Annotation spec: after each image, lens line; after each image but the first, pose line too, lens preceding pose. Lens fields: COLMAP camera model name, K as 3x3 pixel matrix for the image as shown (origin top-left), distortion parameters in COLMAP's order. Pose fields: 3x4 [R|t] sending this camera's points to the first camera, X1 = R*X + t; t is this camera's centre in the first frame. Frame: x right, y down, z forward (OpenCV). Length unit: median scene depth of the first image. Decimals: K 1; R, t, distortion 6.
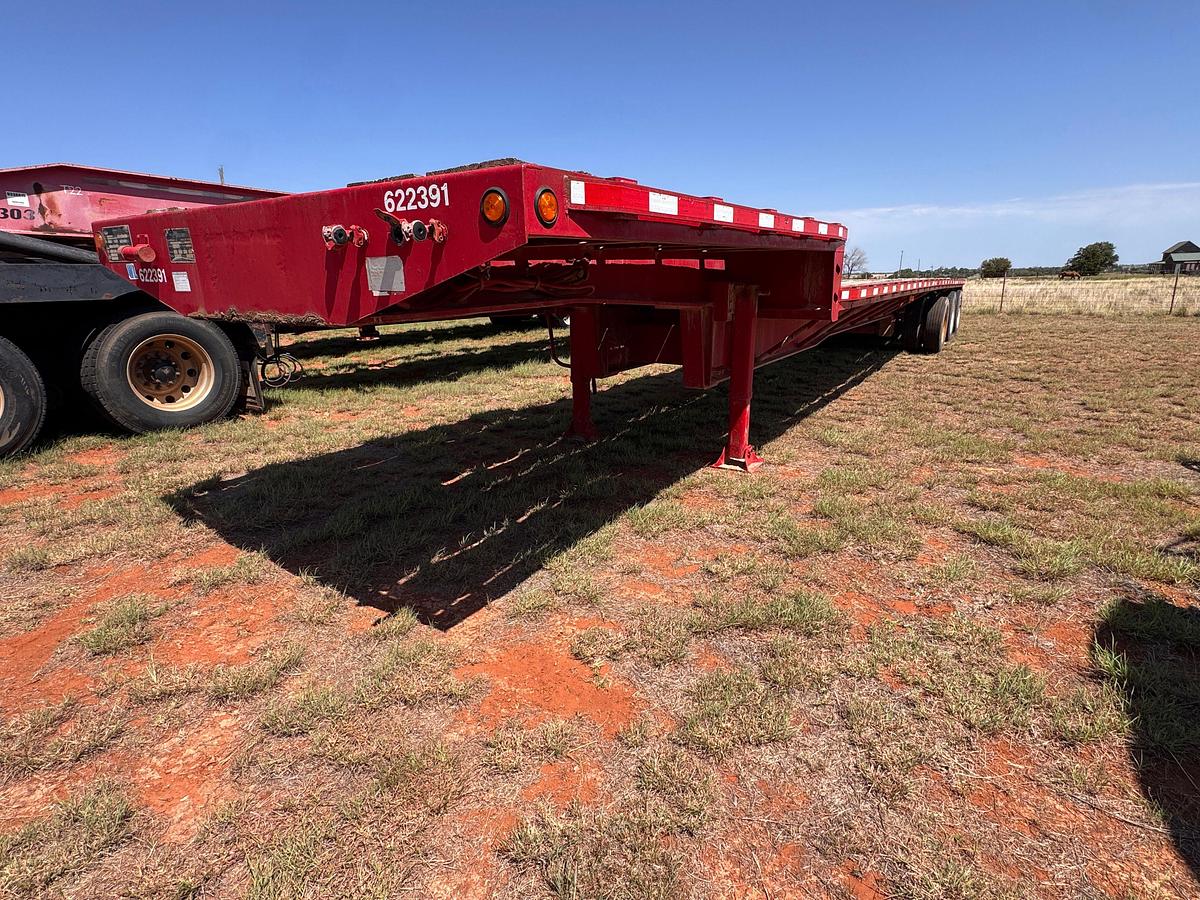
lens RADIAL K [[605.6, 0, 601.0], [0, 605.6, 450.6], [0, 0, 1]] dist [-0.001339, -0.000715]
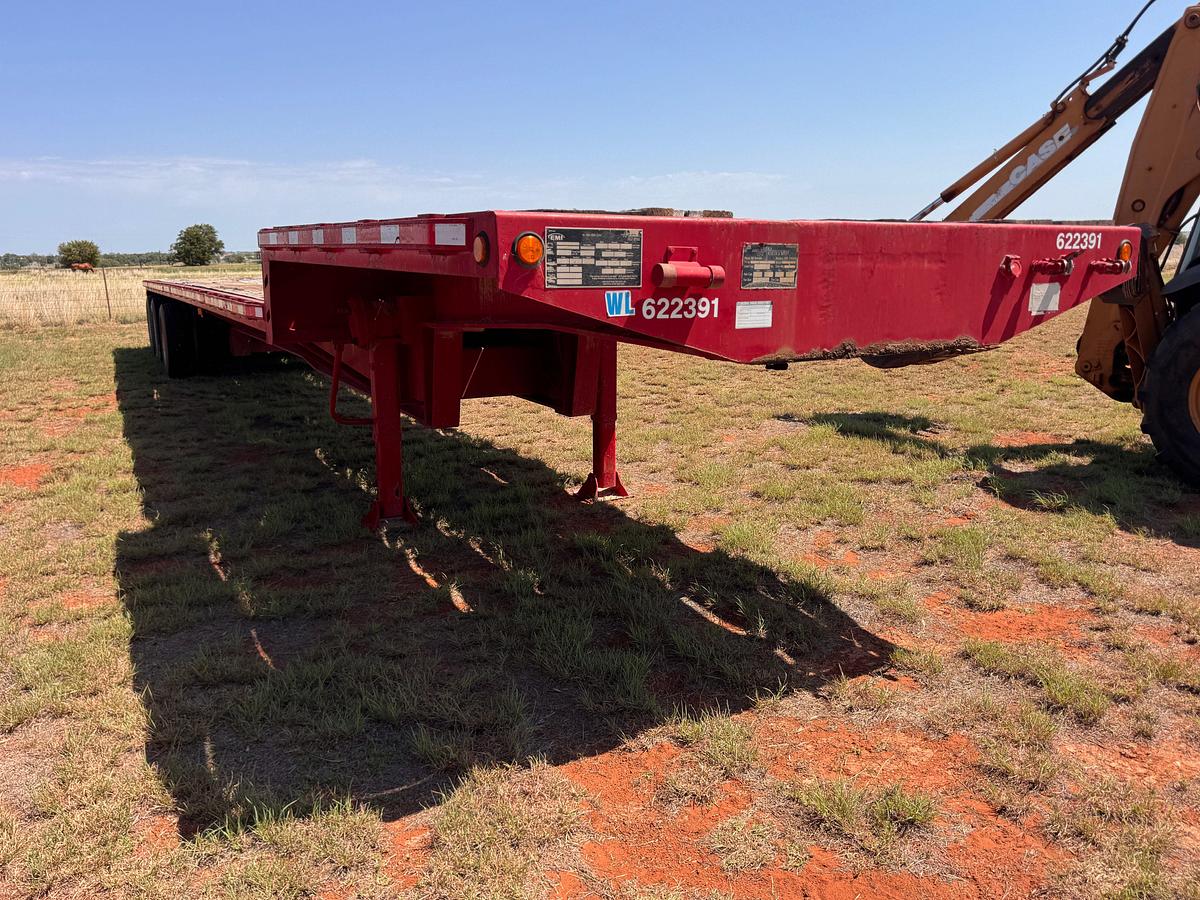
lens RADIAL K [[931.8, 0, 600.0], [0, 931.8, 450.0], [0, 0, 1]] dist [0.070547, -0.142915]
pose [[0.454355, -0.172571, 0.873945, -2.056562], [0.247233, 0.966945, 0.062401, -0.278299], [-0.855826, 0.187716, 0.482001, 0.763777]]
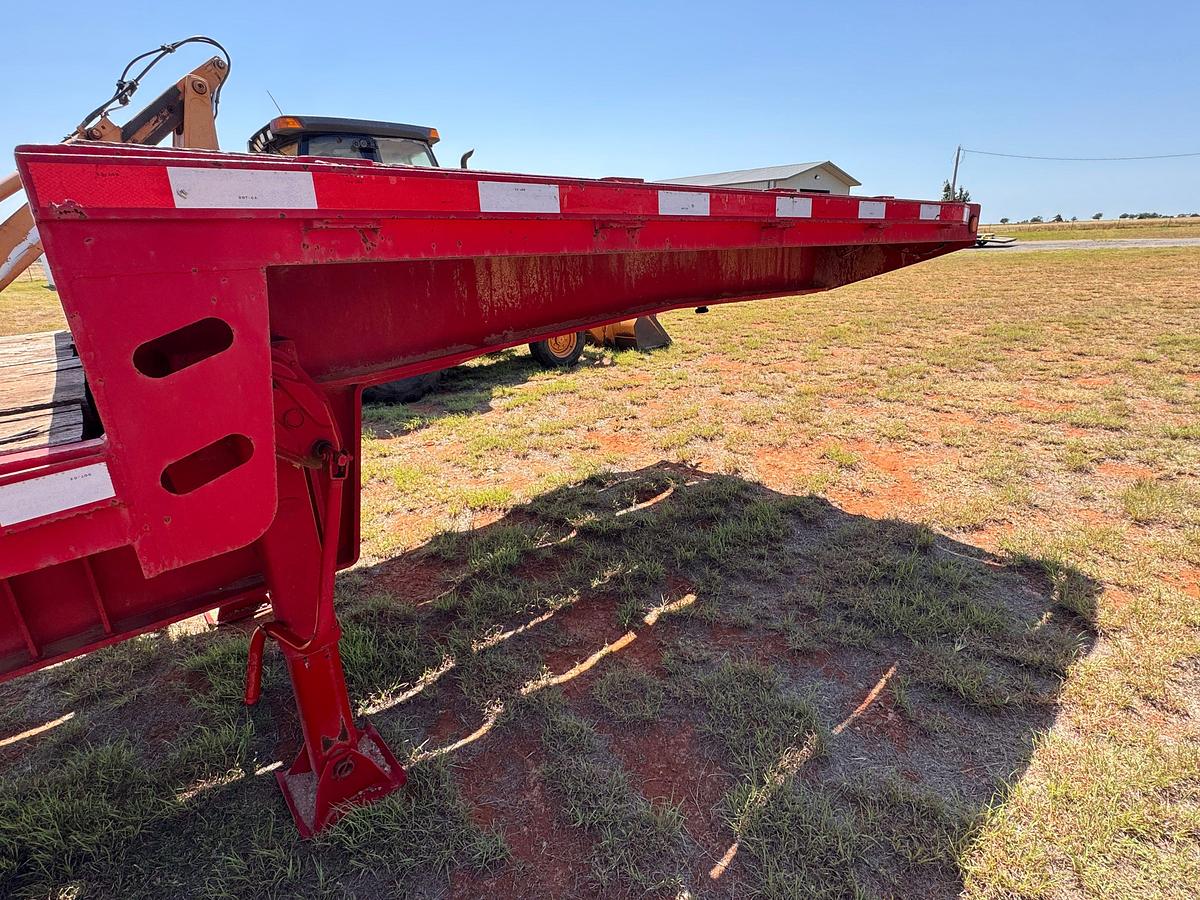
lens RADIAL K [[605.6, 0, 601.0], [0, 605.6, 450.6], [0, 0, 1]] dist [-0.001339, -0.000715]
pose [[-0.955855, -0.004316, 0.293807, -0.747541], [0.164725, 0.820127, 0.547957, -0.839732], [-0.243324, 0.572165, -0.783212, 2.793961]]
